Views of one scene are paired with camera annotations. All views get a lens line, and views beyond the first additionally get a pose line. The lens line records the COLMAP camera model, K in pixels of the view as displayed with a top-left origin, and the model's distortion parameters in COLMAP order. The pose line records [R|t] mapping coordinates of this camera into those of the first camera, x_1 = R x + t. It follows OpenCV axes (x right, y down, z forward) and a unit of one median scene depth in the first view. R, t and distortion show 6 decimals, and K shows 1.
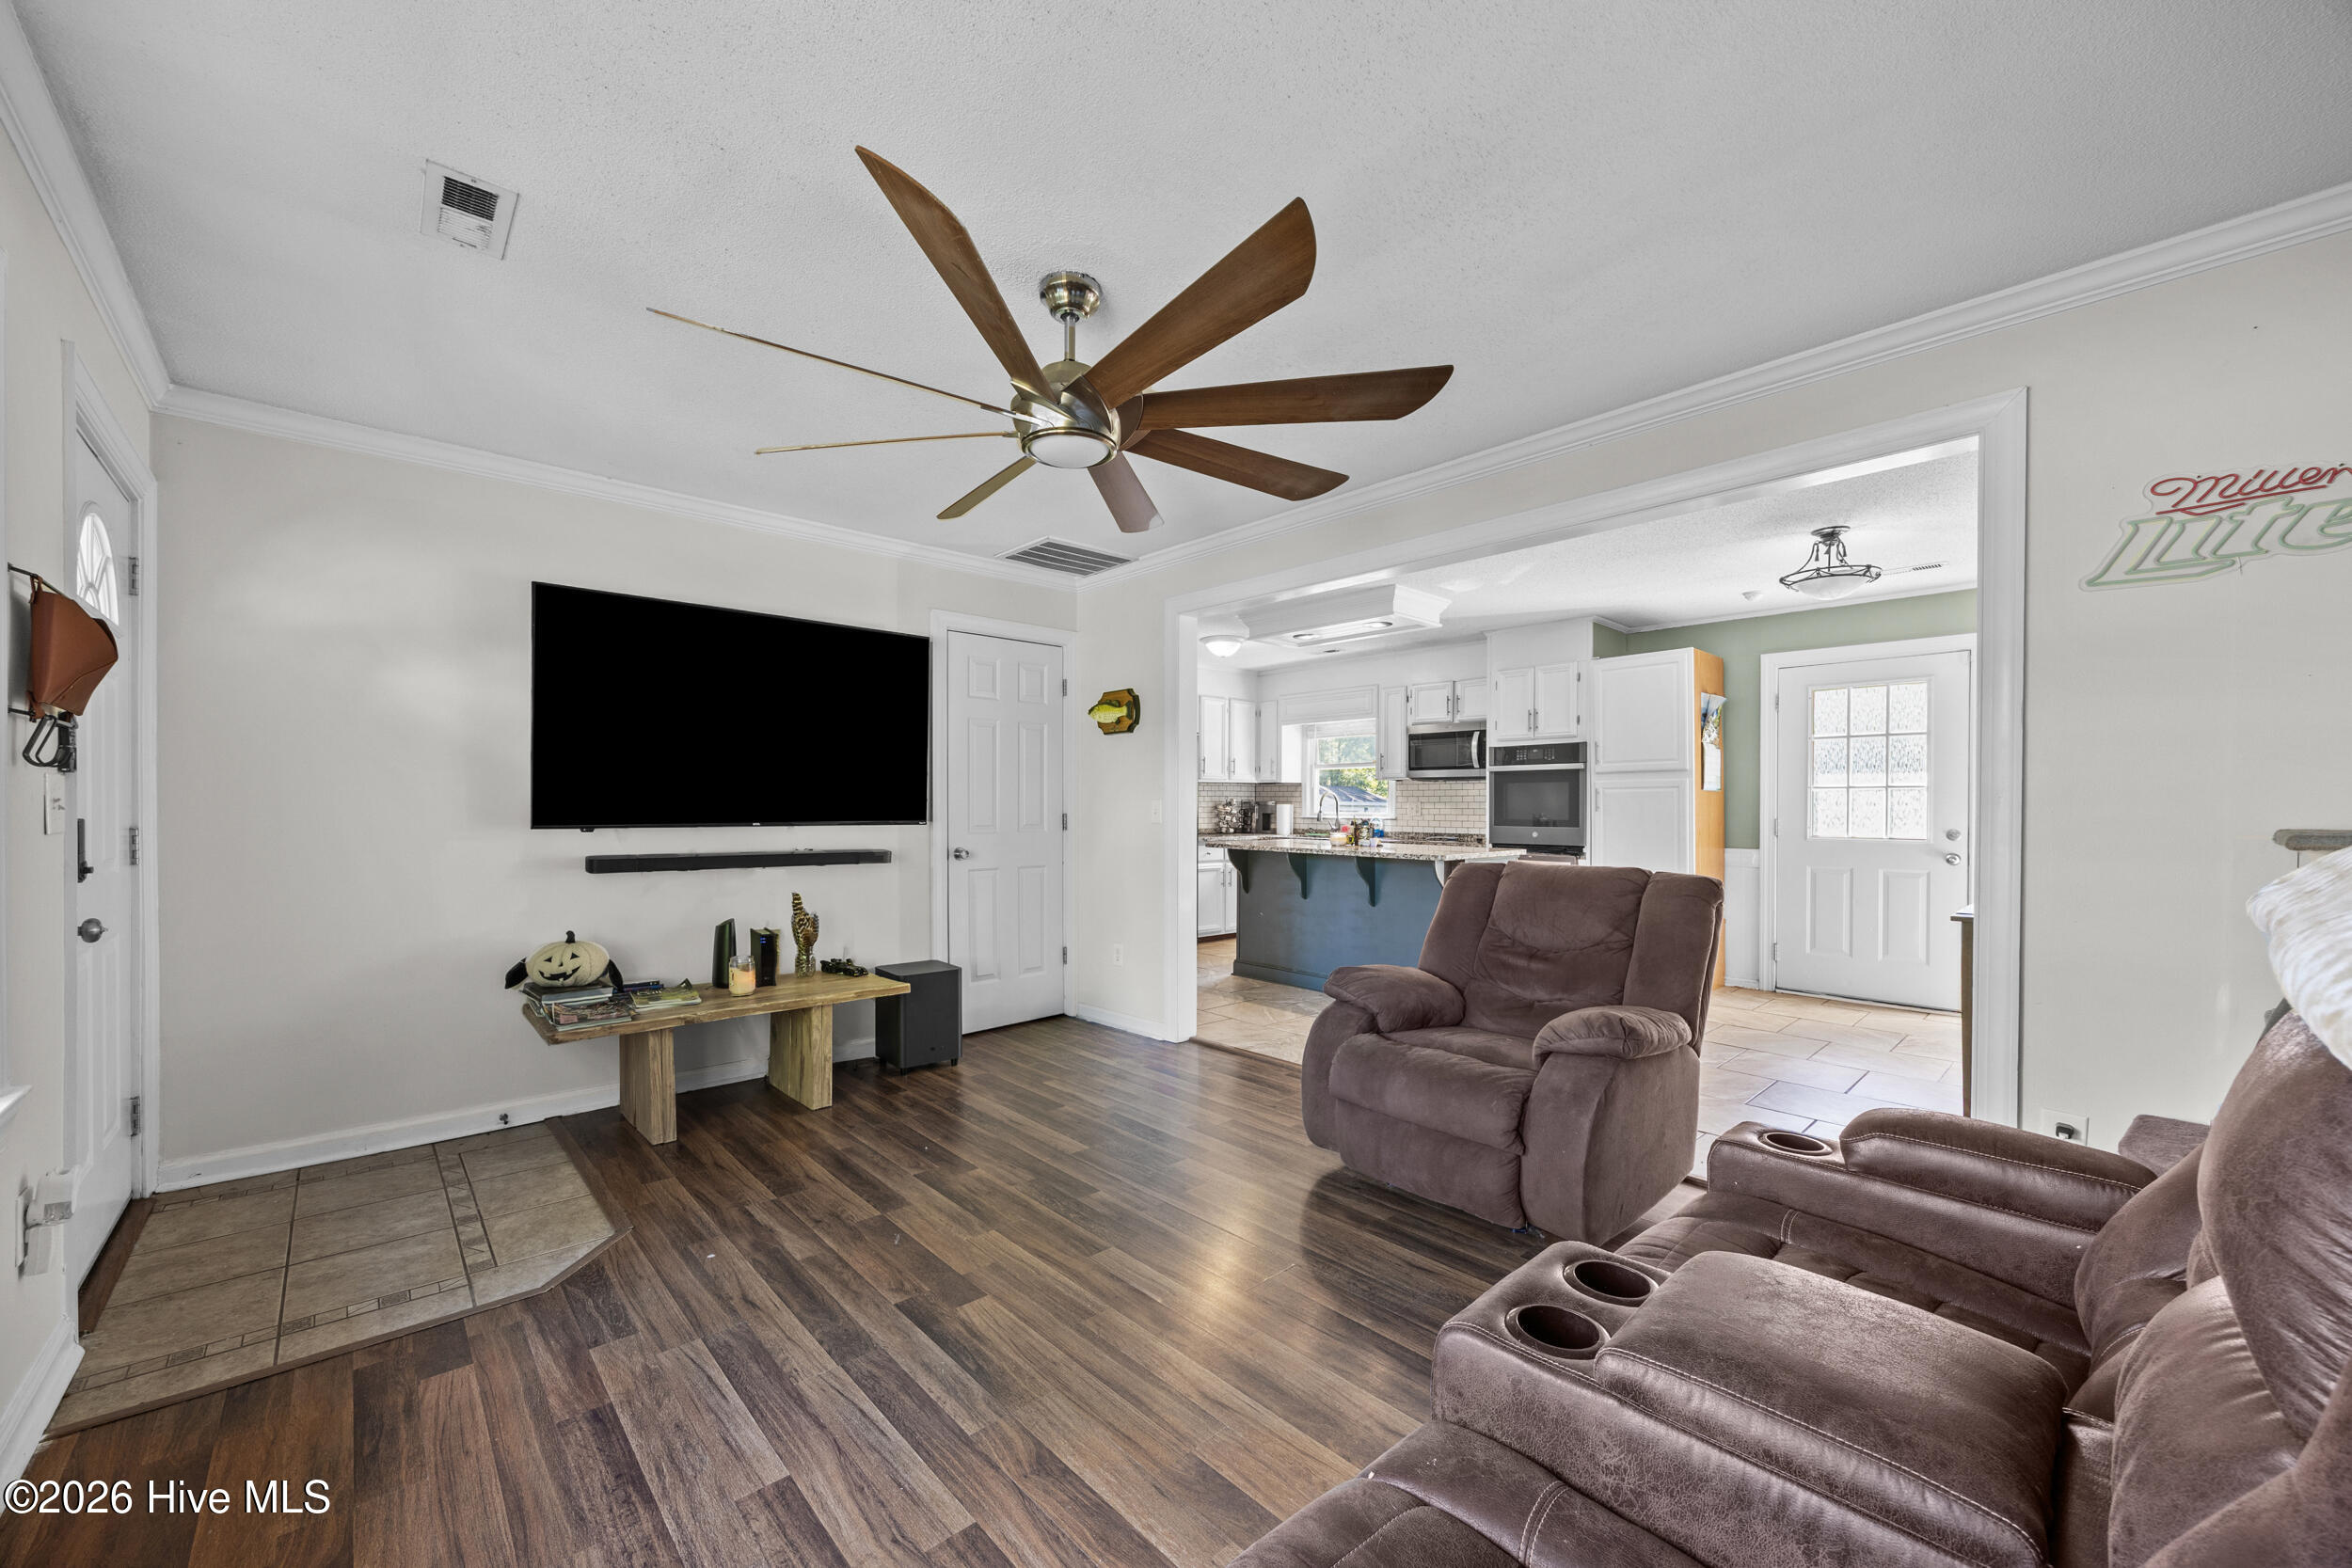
lens RADIAL K [[896.9, 0, 1140.3], [0, 896.9, 805.4], [0, 0, 1]] dist [-0.000661, 0.000028]
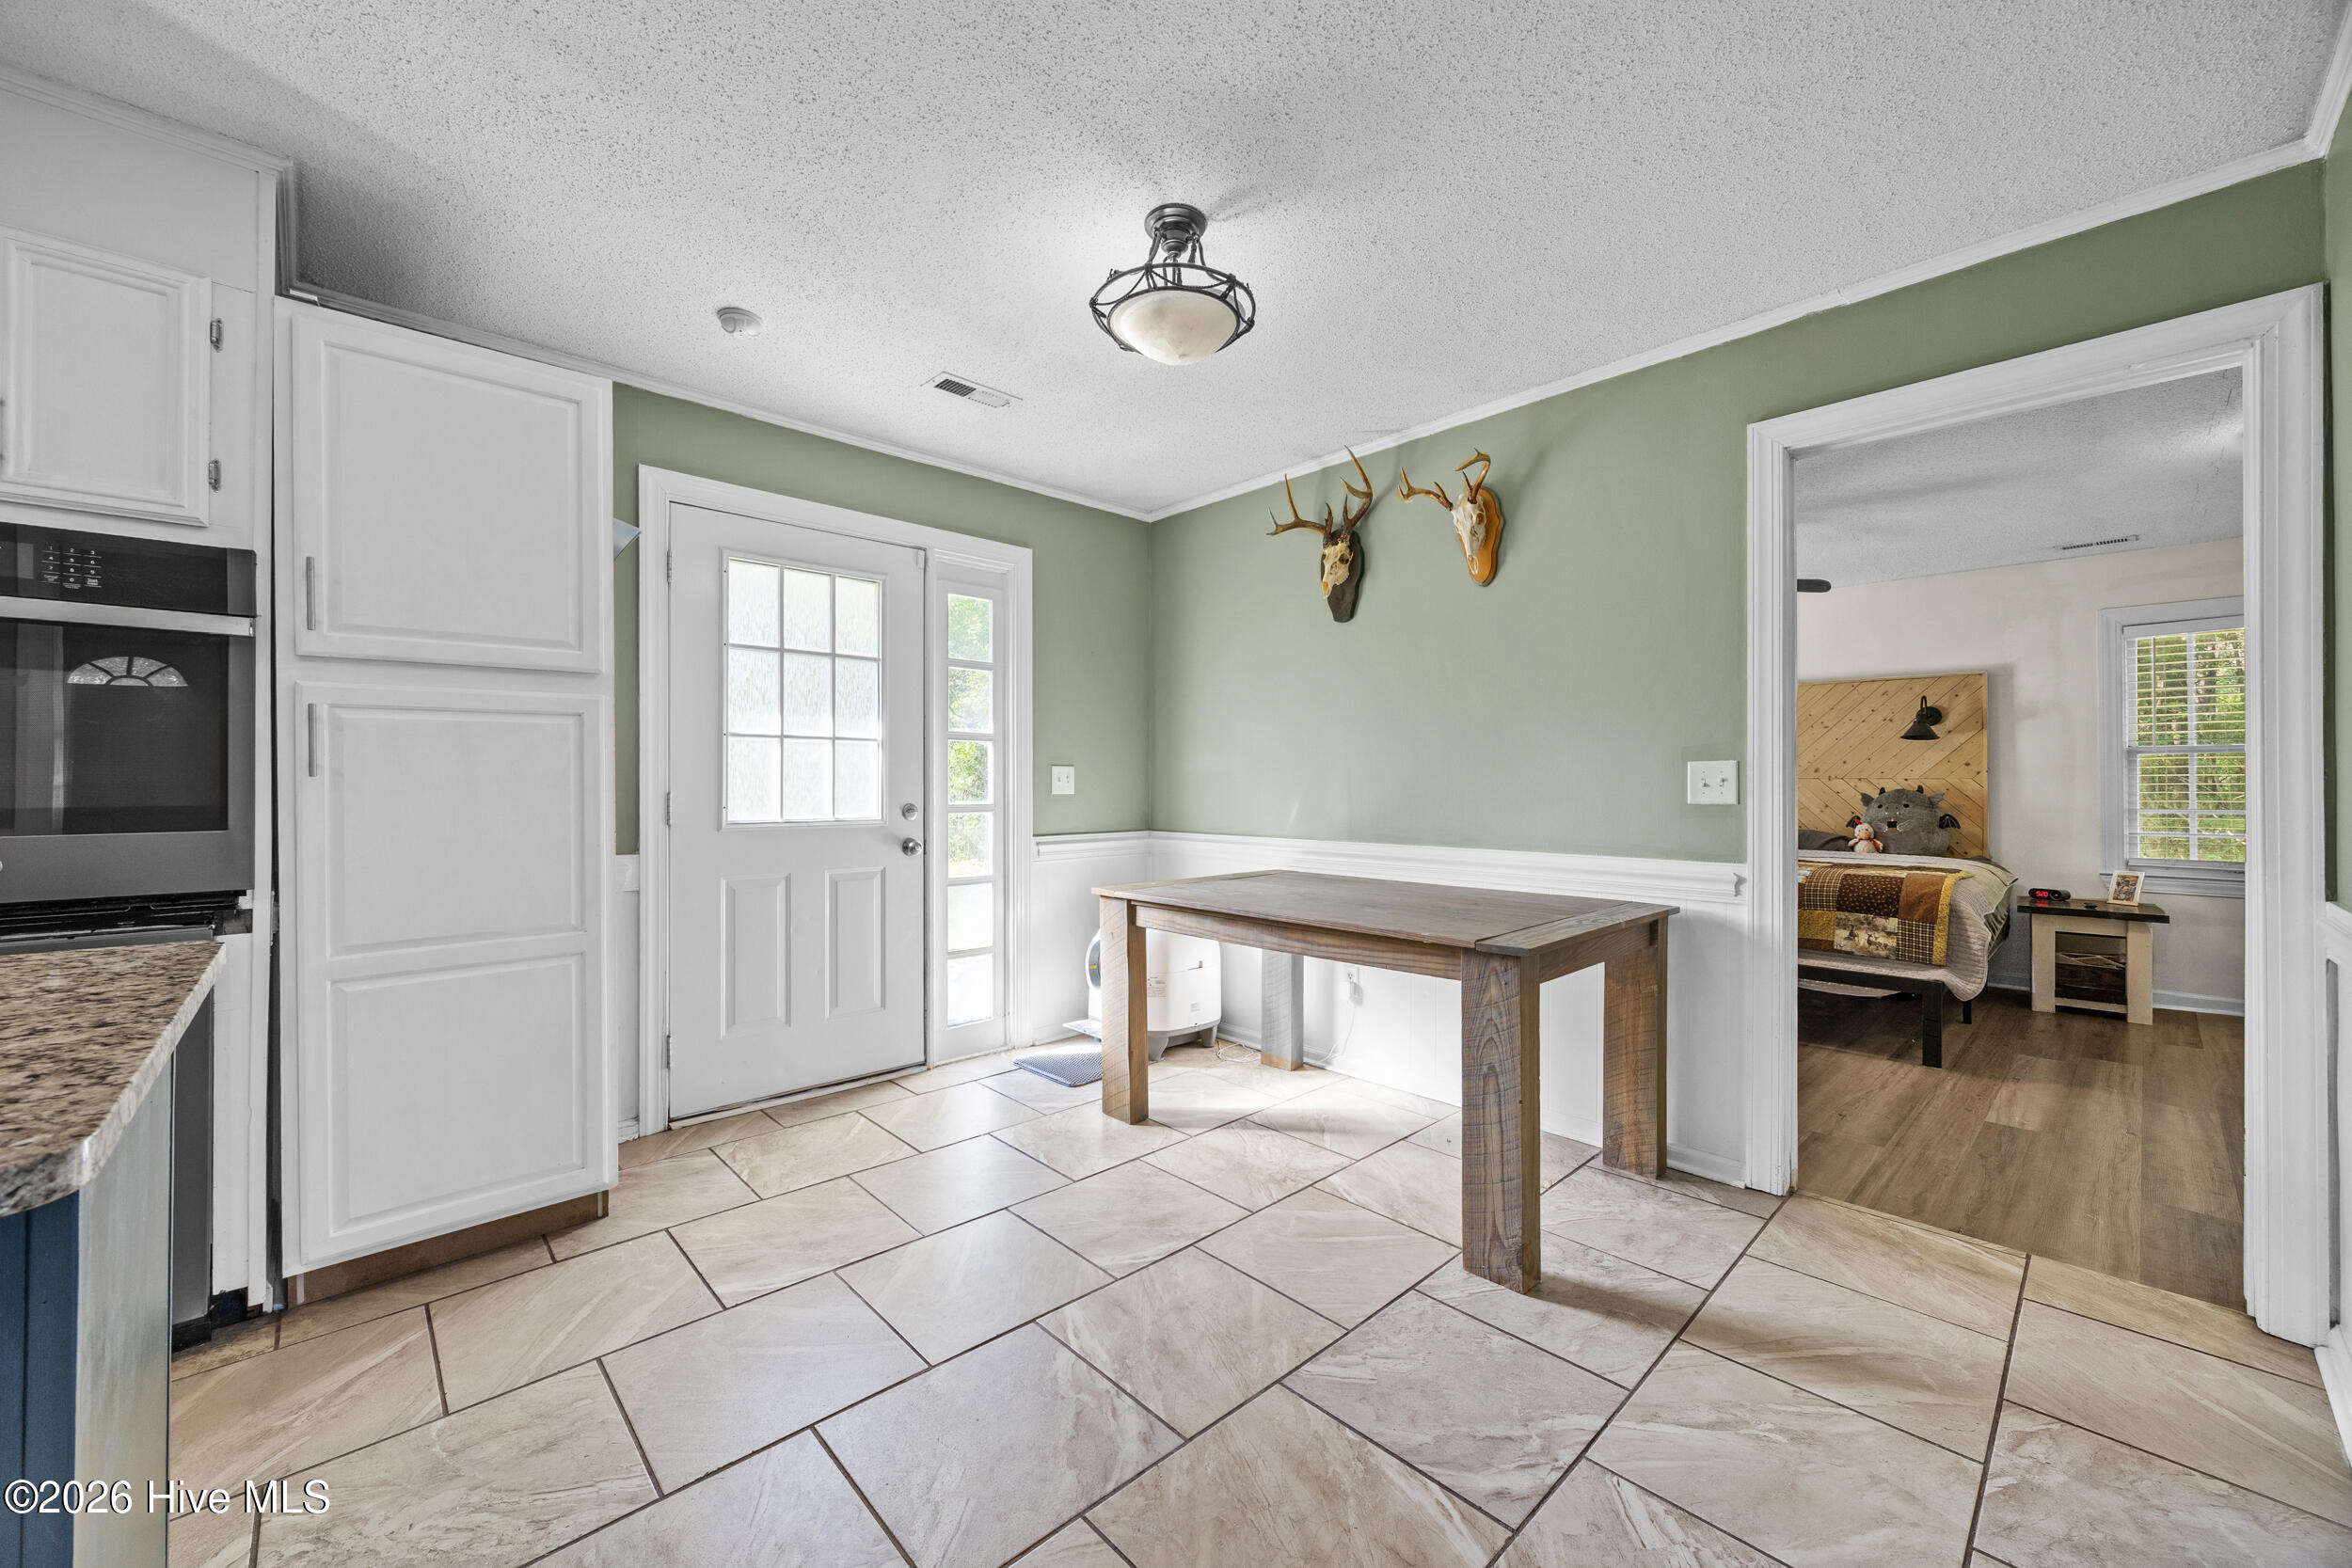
lens RADIAL K [[896.9, 0, 1171.7], [0, 896.9, 781.4], [0, 0, 1]] dist [-0.000661, 0.000028]
pose [[-0.033876, -0.001860, 0.999424, 0.211377], [-0.004421, 0.999989, 0.001712, 0.007975], [-0.999416, -0.004361, -0.033883, 0.834208]]
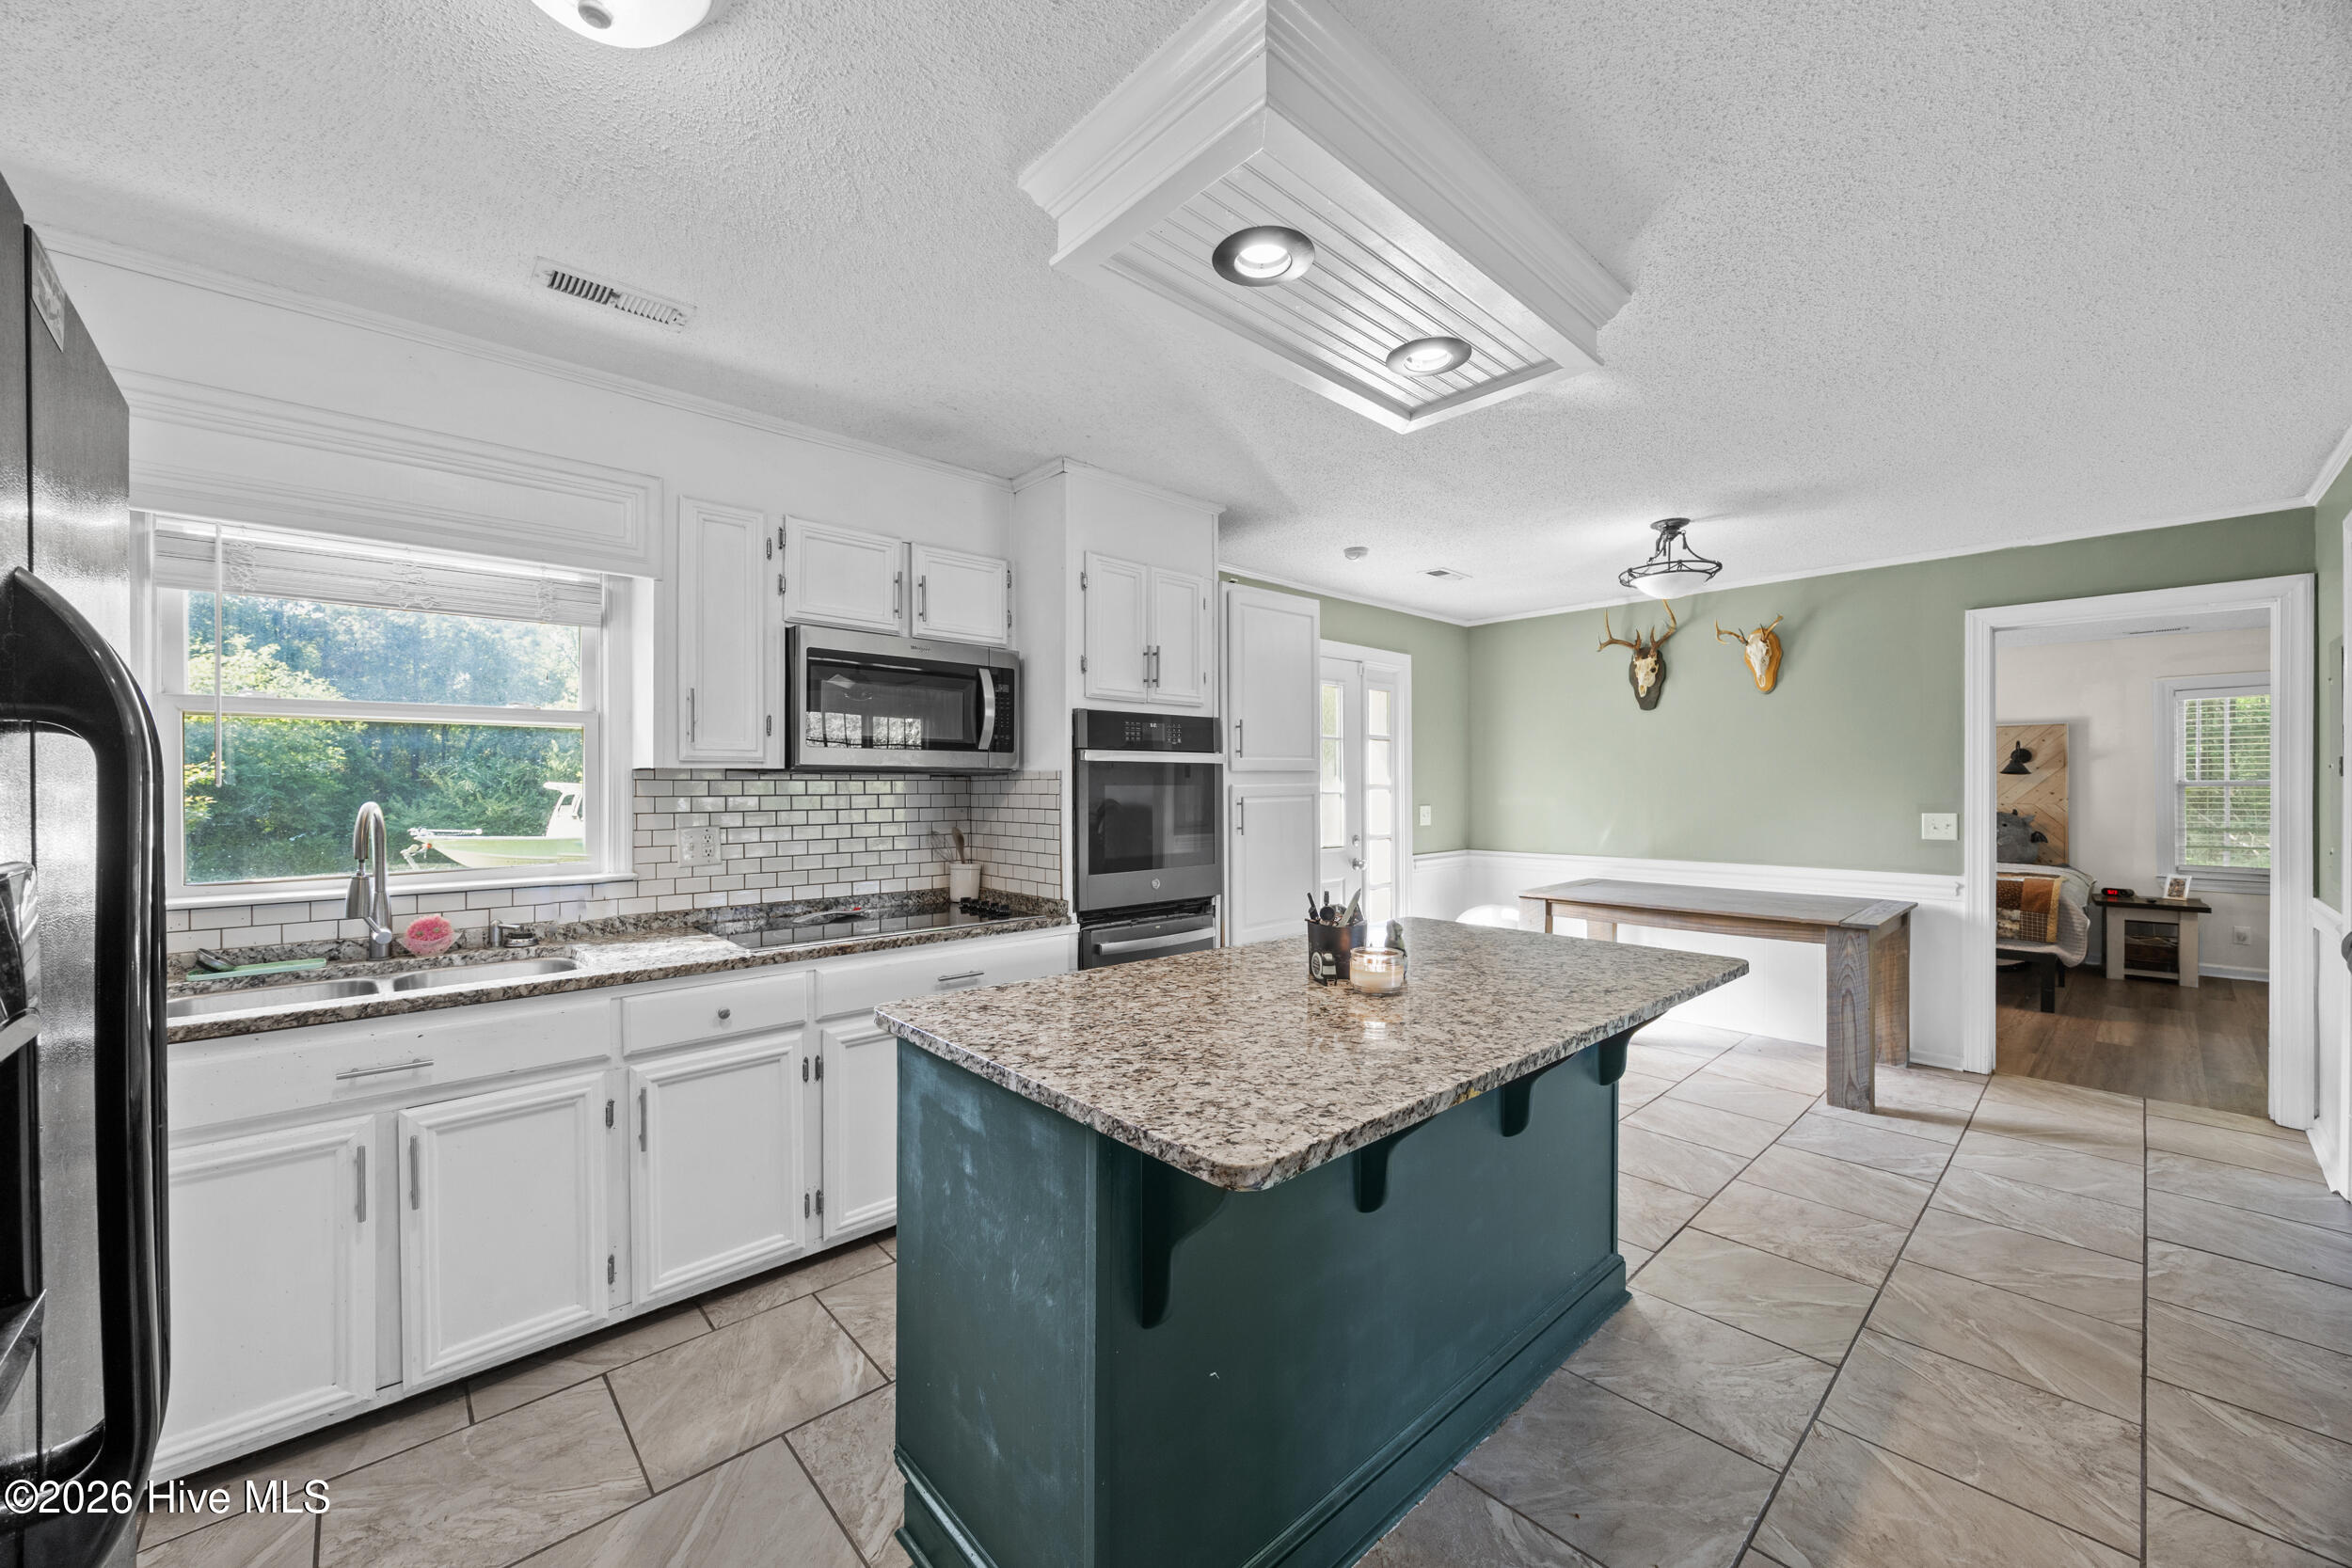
lens RADIAL K [[896.9, 0, 1170.8], [0, 896.9, 790.5], [0, 0, 1]] dist [-0.000661, 0.000028]
pose [[-0.025472, -0.009454, 0.999631, -0.112032], [0.001565, 0.999954, 0.009497, -0.034913], [-0.999674, 0.001806, -0.025456, 1.256212]]
